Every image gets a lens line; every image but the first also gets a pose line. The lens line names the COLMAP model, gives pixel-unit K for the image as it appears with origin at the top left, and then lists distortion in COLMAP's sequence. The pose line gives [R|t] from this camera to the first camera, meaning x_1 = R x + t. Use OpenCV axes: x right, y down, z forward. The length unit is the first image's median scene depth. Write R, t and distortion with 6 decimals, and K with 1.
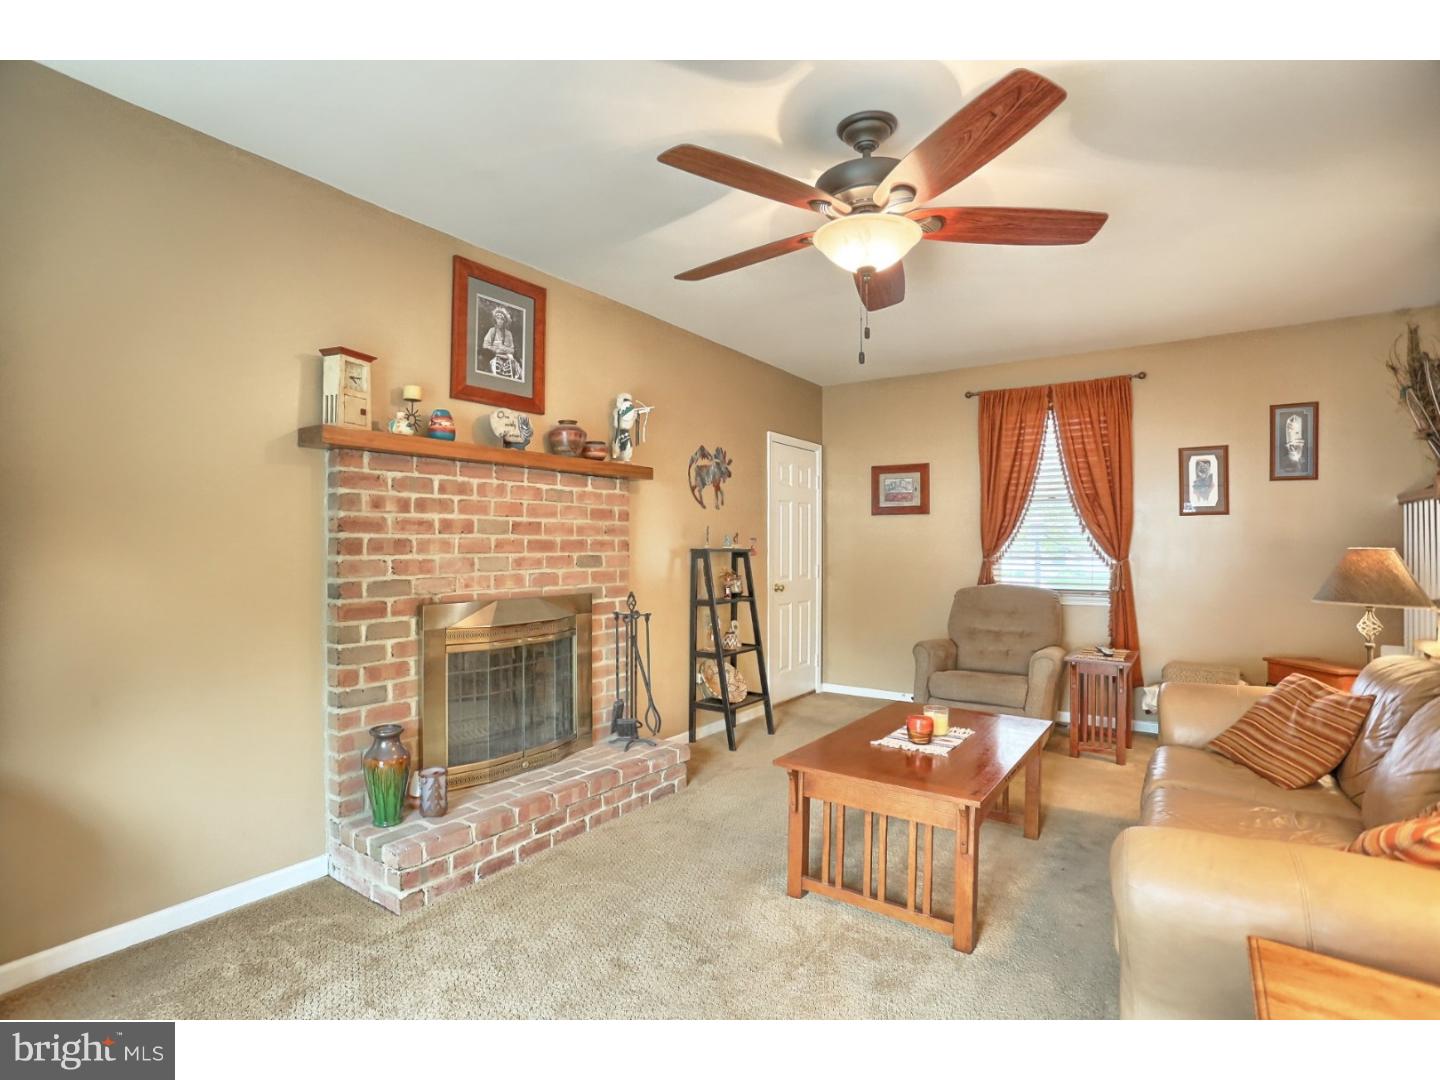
lens RADIAL K [[698.5, 0, 717.2], [0, 698.5, 548.1], [0, 0, 1]] dist [-0.002447, 0.000190]
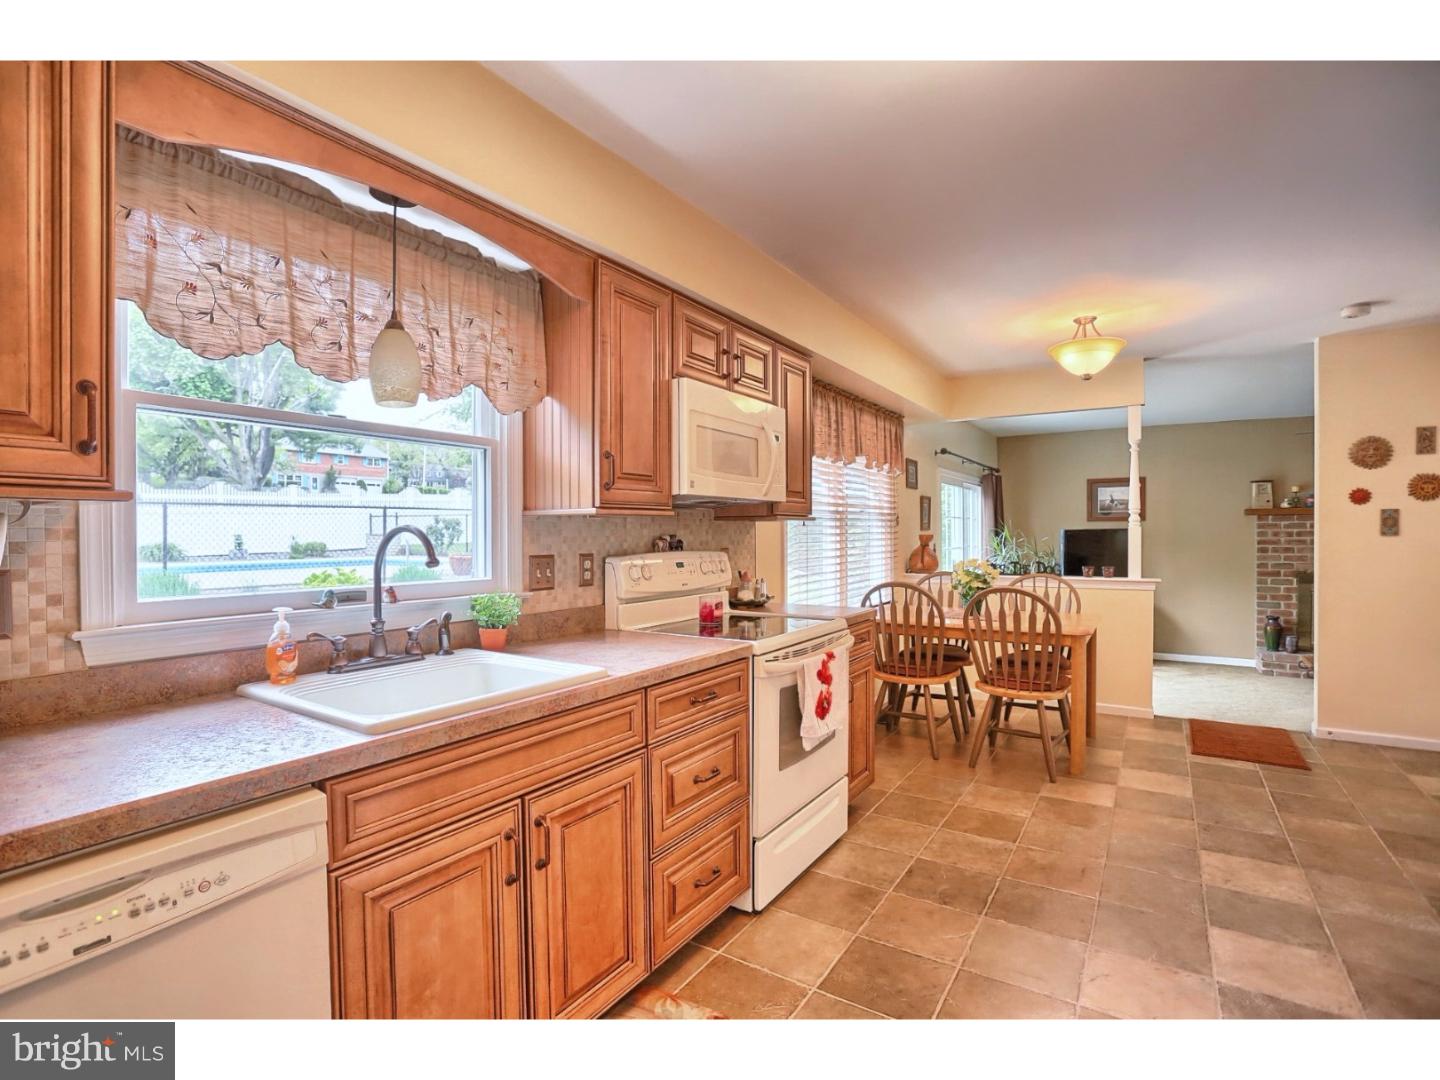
lens RADIAL K [[698.5, 0, 717.2], [0, 698.5, 542.8], [0, 0, 1]] dist [-0.002447, 0.000190]
pose [[0.037828, 0.008101, -0.999251, 2.106926], [0.001281, 0.999966, 0.008156, -0.055140], [0.999283, -0.001588, 0.037817, -1.244822]]
